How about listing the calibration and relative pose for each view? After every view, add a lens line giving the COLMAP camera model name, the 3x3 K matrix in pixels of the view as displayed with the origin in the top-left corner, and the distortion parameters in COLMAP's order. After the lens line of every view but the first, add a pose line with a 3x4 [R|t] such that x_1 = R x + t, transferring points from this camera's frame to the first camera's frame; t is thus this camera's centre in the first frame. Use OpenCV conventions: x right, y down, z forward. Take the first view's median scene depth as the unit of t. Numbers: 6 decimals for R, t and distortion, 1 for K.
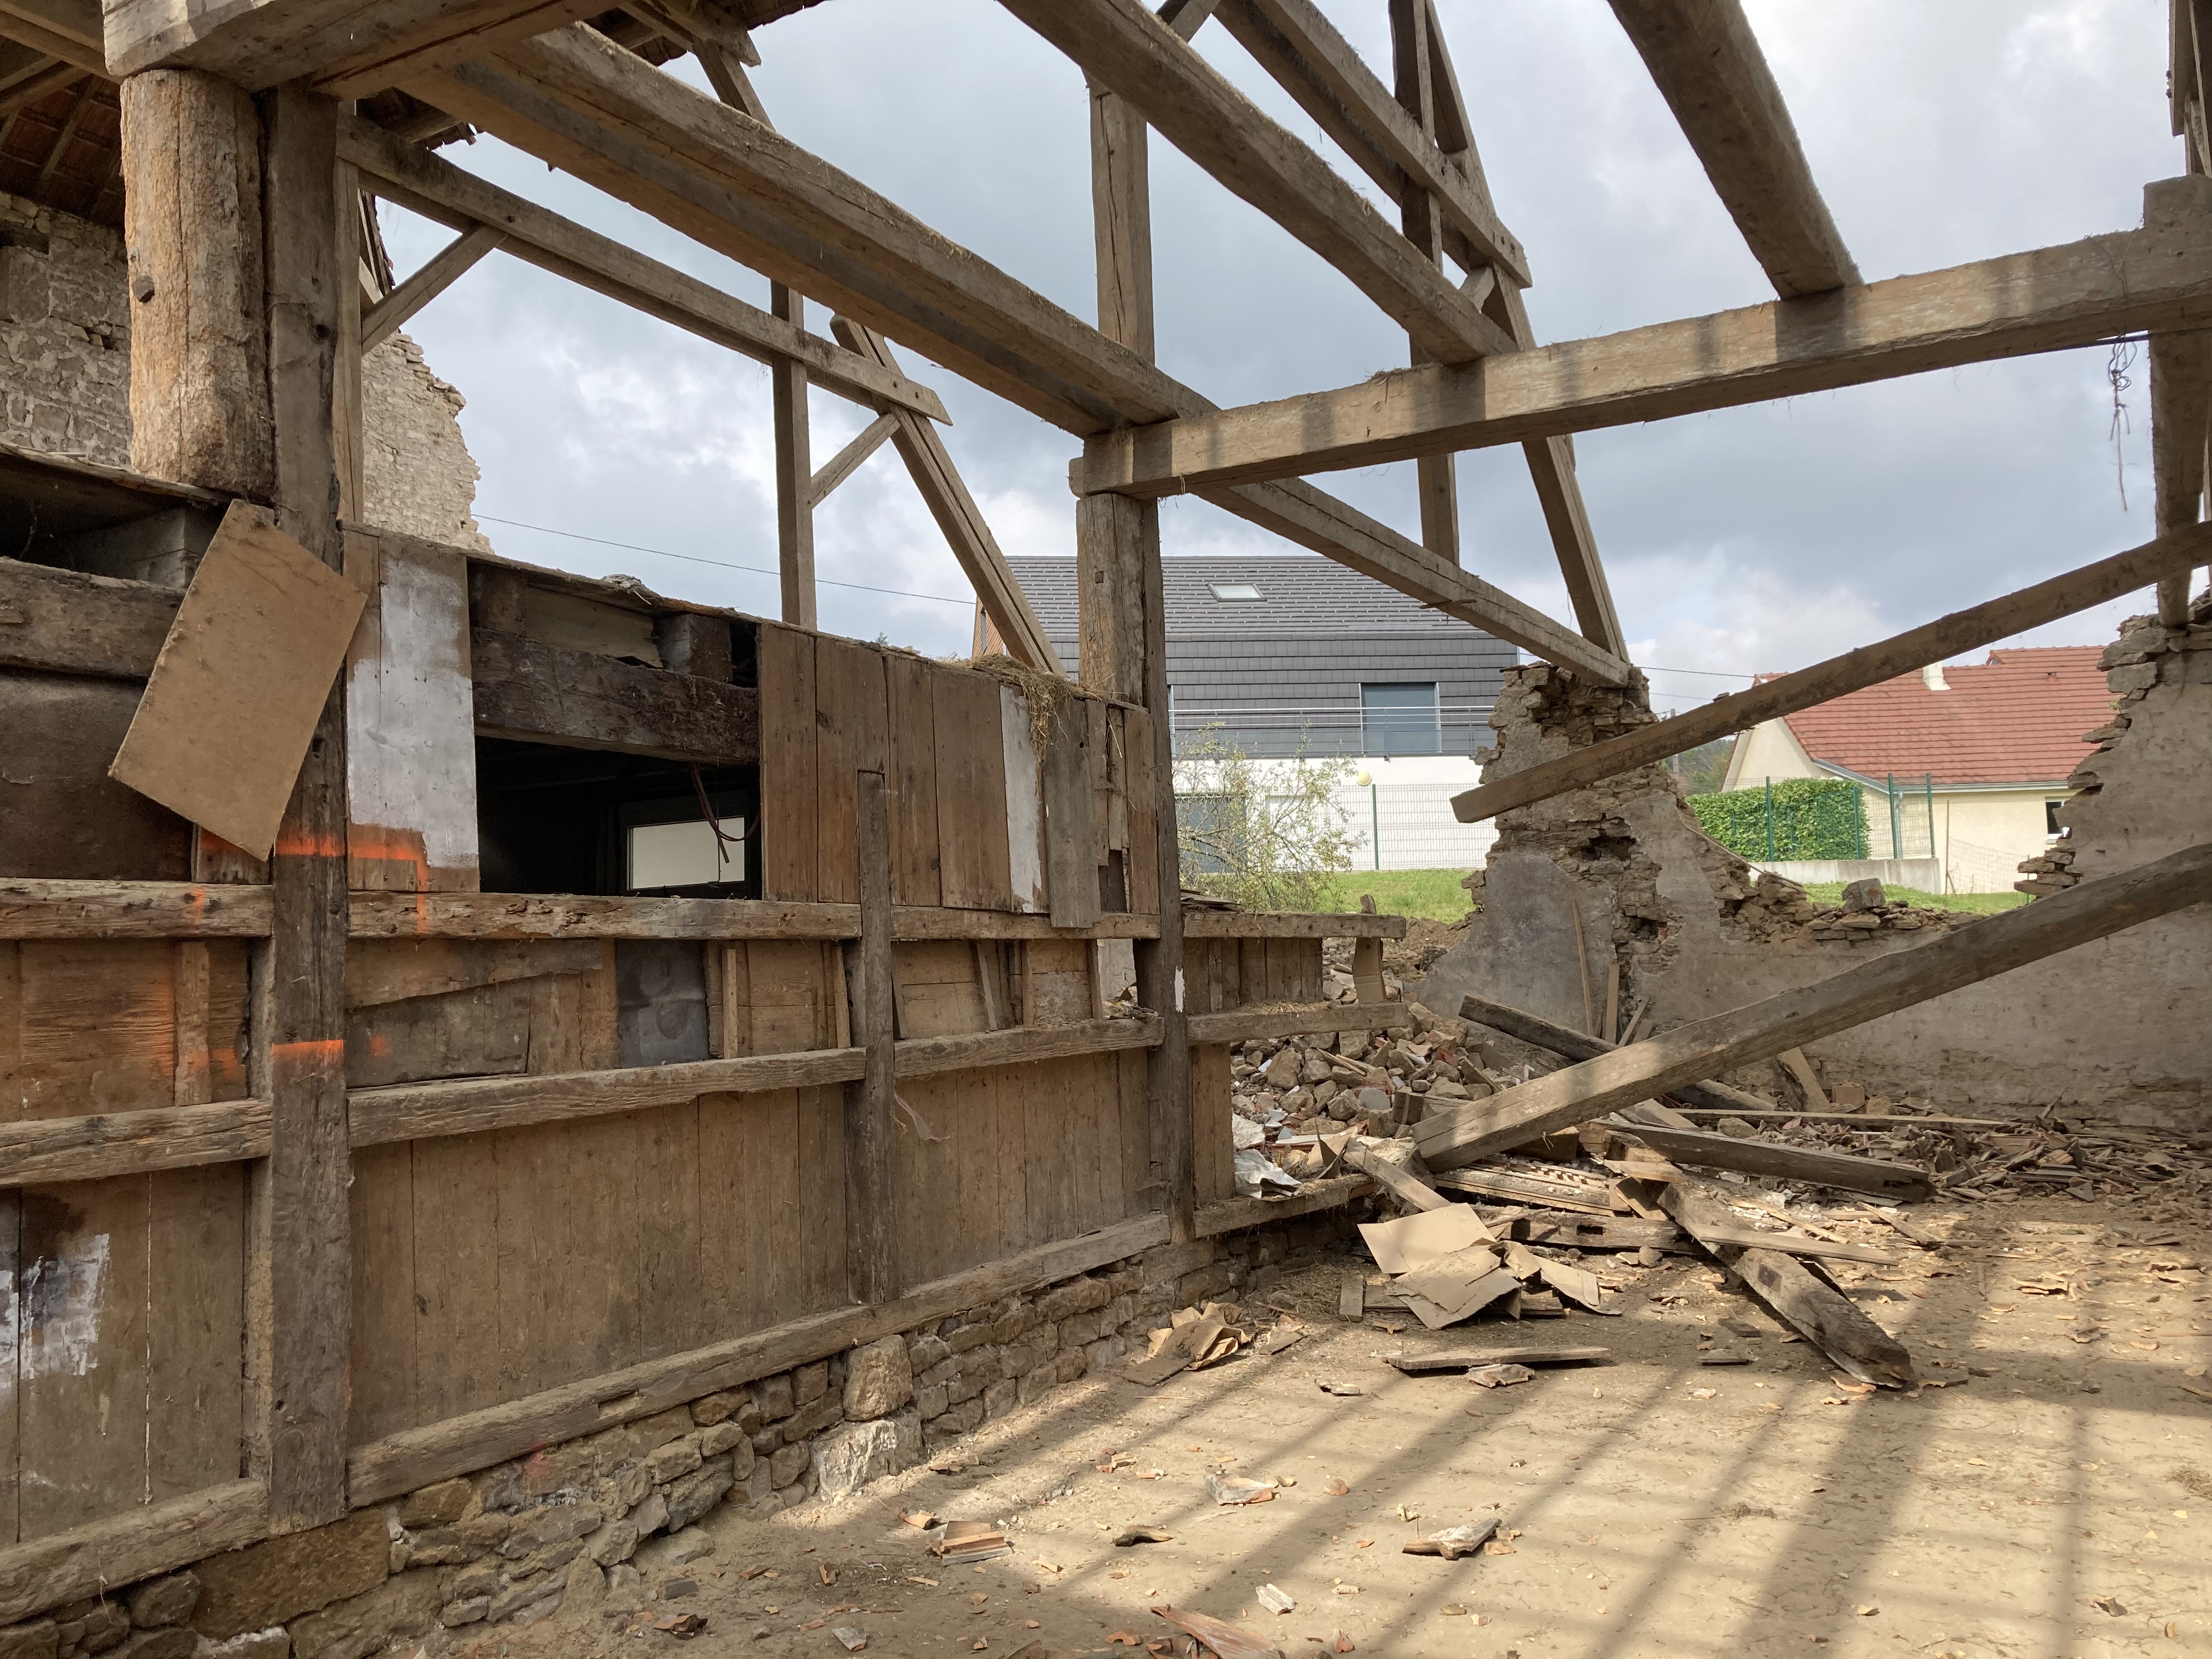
lens RADIAL K [[1814.2, 0, 1081.7], [0, 1814.2, 811.8], [0, 0, 1]] dist [0.040920, -0.036274]
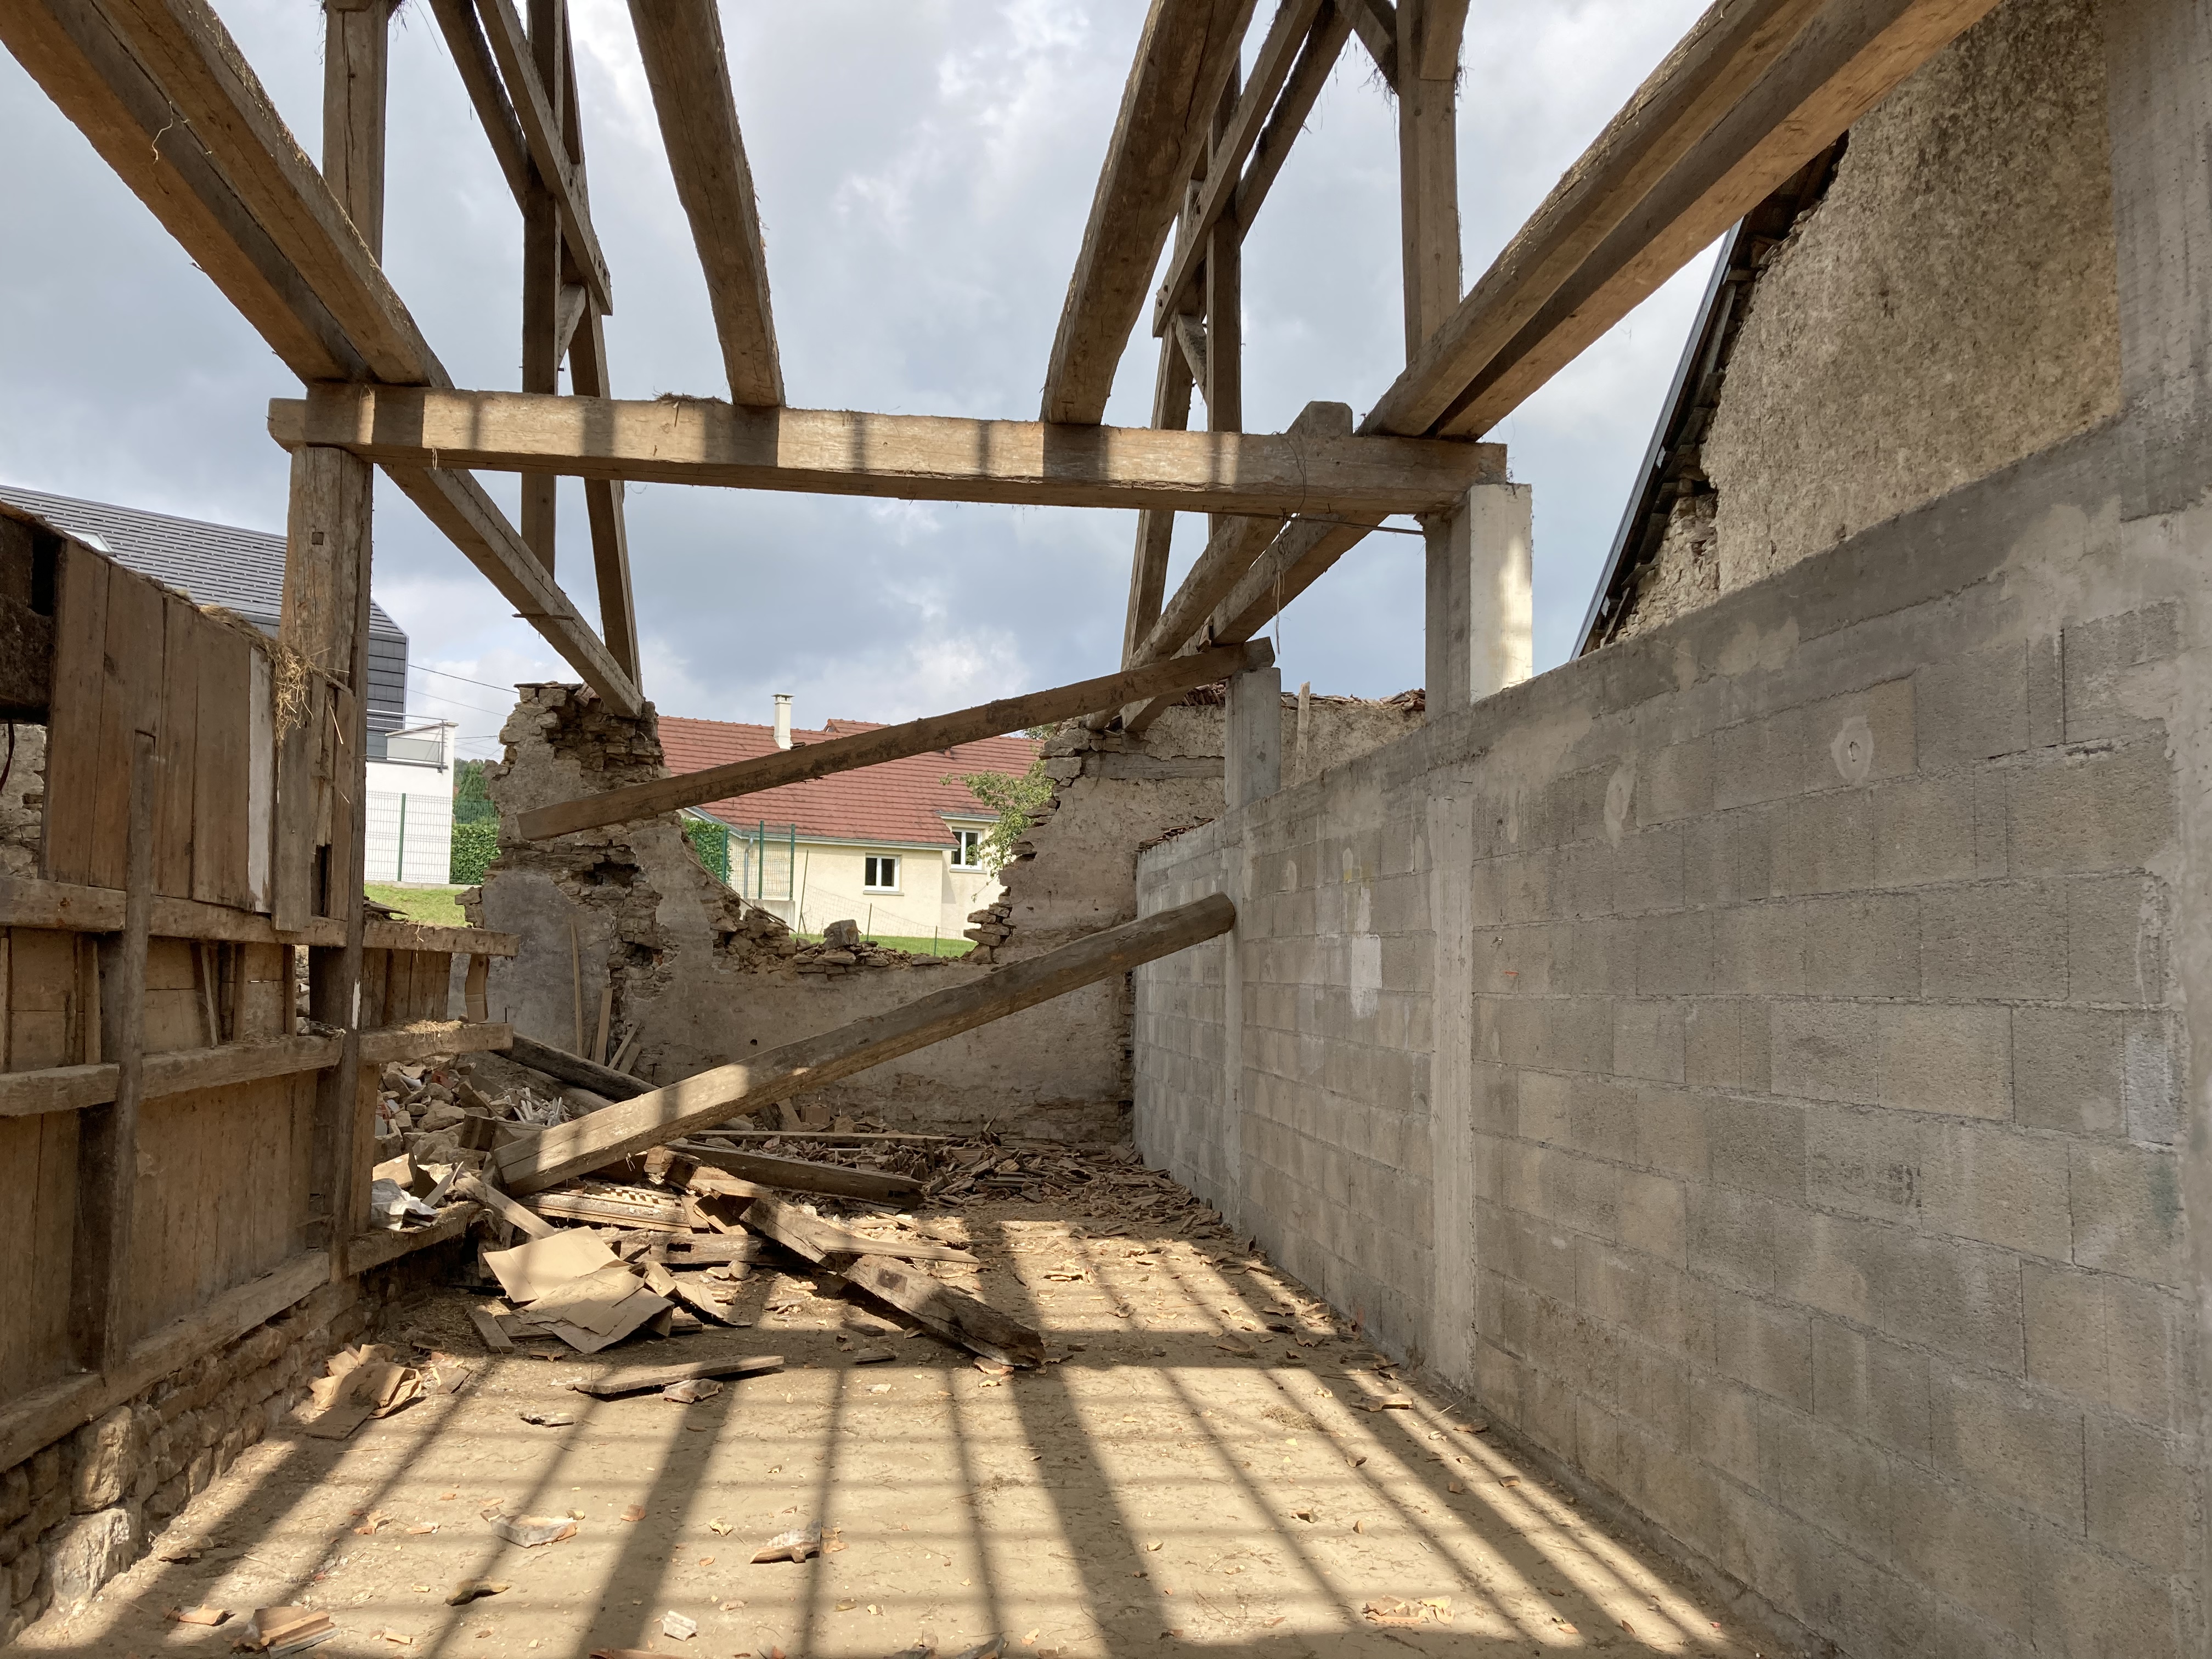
lens RADIAL K [[1814.2, 0, 1082.8], [0, 1814.2, 818.3], [0, 0, 1]] dist [0.040920, -0.036274]
pose [[0.800719, 0.094282, 0.591574, -0.229172], [-0.089168, 0.995294, -0.037933, 0.008656], [-0.592366, -0.022376, 0.805358, 0.053523]]
